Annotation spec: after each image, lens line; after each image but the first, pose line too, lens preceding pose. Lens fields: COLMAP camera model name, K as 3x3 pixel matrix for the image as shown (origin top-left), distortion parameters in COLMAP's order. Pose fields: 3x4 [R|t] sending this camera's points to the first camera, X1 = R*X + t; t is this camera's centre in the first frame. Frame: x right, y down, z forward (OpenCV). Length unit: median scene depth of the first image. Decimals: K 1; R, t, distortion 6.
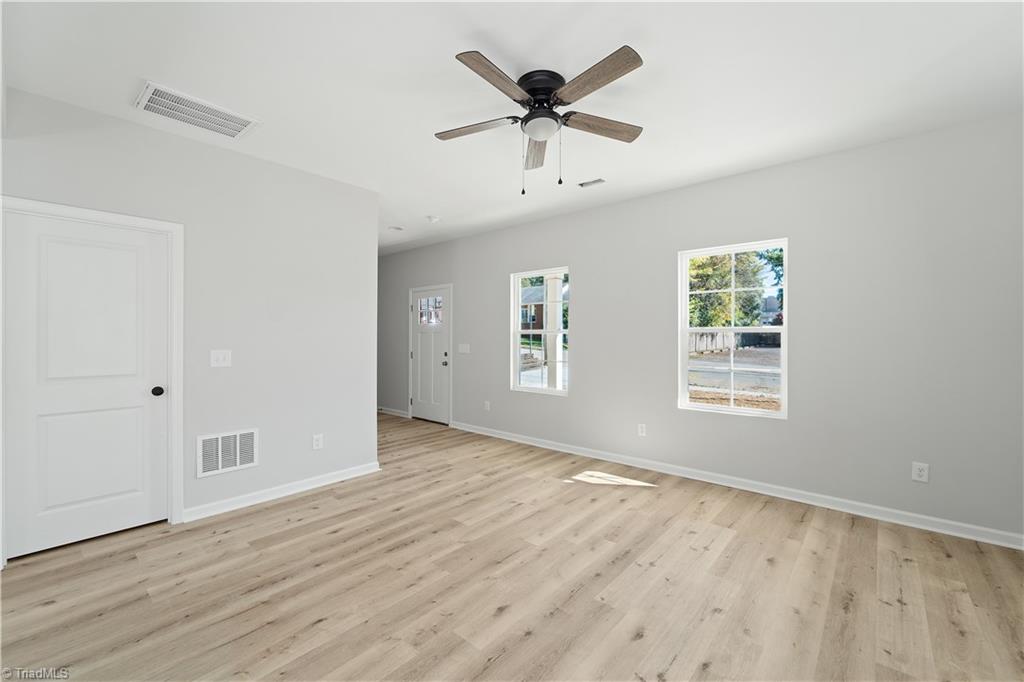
lens RADIAL K [[427.6, 0, 508.8], [0, 427.6, 332.0], [0, 0, 1]] dist [0.003358, 0.000077]
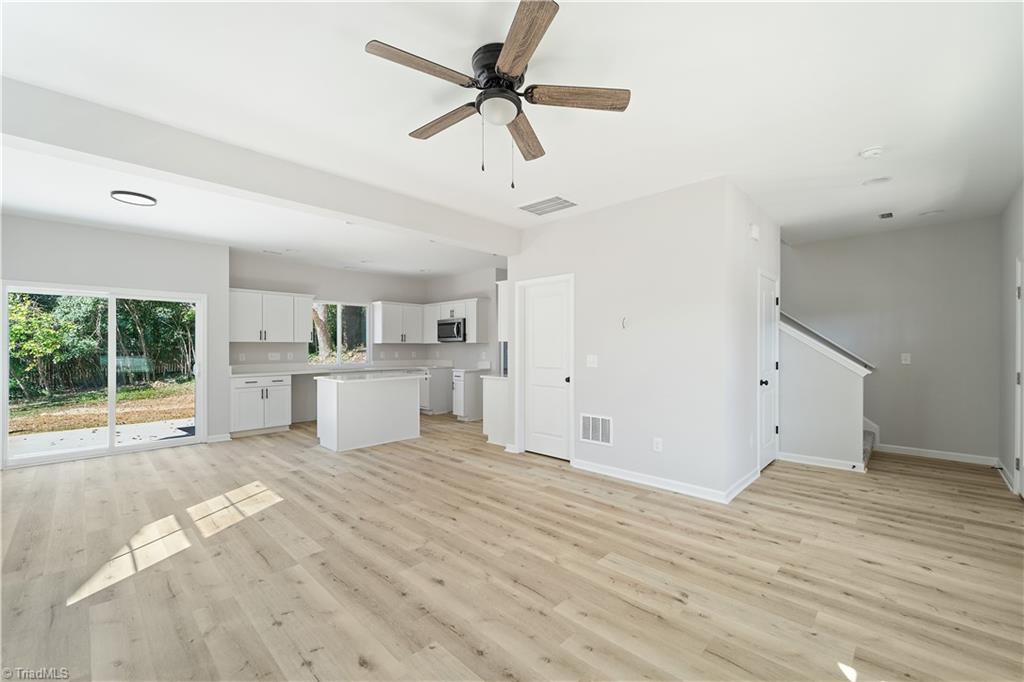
lens RADIAL K [[416.3, 0, 509.2], [0, 416.3, 345.1], [0, 0, 1]] dist [0.000576, -0.000553]
pose [[-0.054399, -0.002696, -0.998516, 0.698509], [0.013143, 0.999908, -0.003416, 0.009765], [0.998433, -0.013309, -0.054359, 0.801005]]
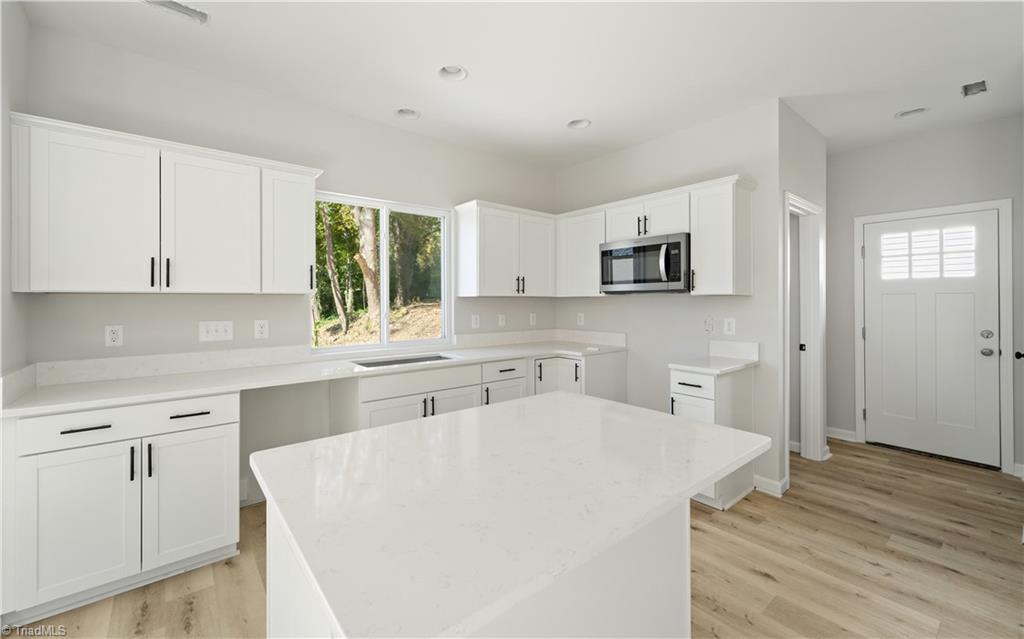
lens RADIAL K [[410.2, 0, 514.1], [0, 410.2, 305.1], [0, 0, 1]] dist [0.006714, 0.000054]
pose [[-0.154744, 0.012011, -0.987882, -0.691283], [0.013901, 0.999854, 0.009979, -0.006450], [0.987857, -0.012189, -0.154888, 0.167569]]
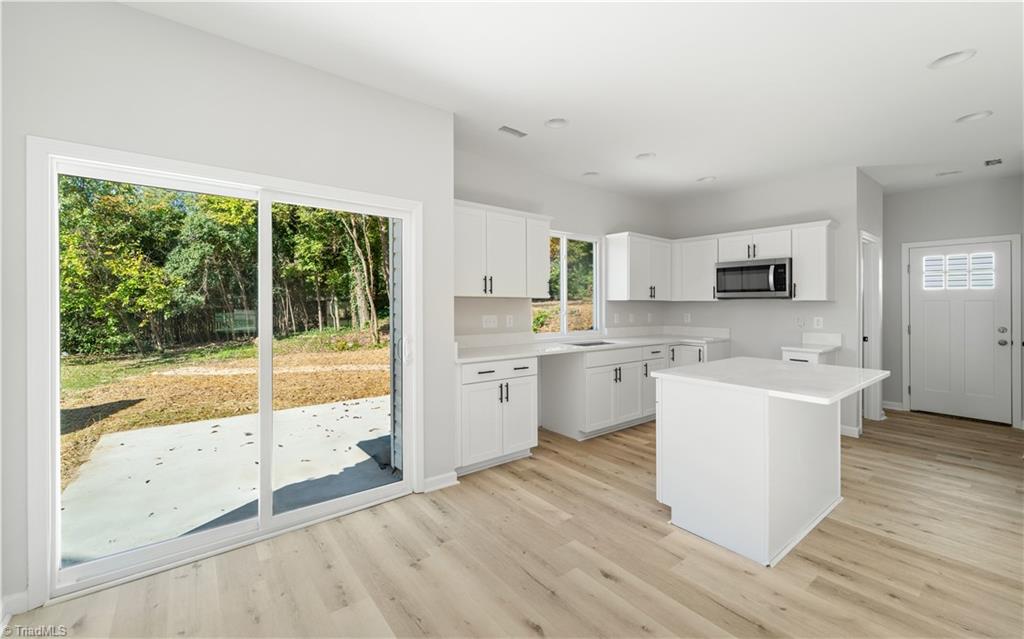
lens RADIAL K [[409.1, 0, 510.0], [0, 409.1, 307.3], [0, 0, 1]] dist [0.002302, -0.000157]
pose [[-0.185037, 0.007773, -0.982701, -0.175659], [0.006474, 0.999957, 0.006690, -0.007060], [0.982710, -0.005124, -0.185080, -0.245945]]
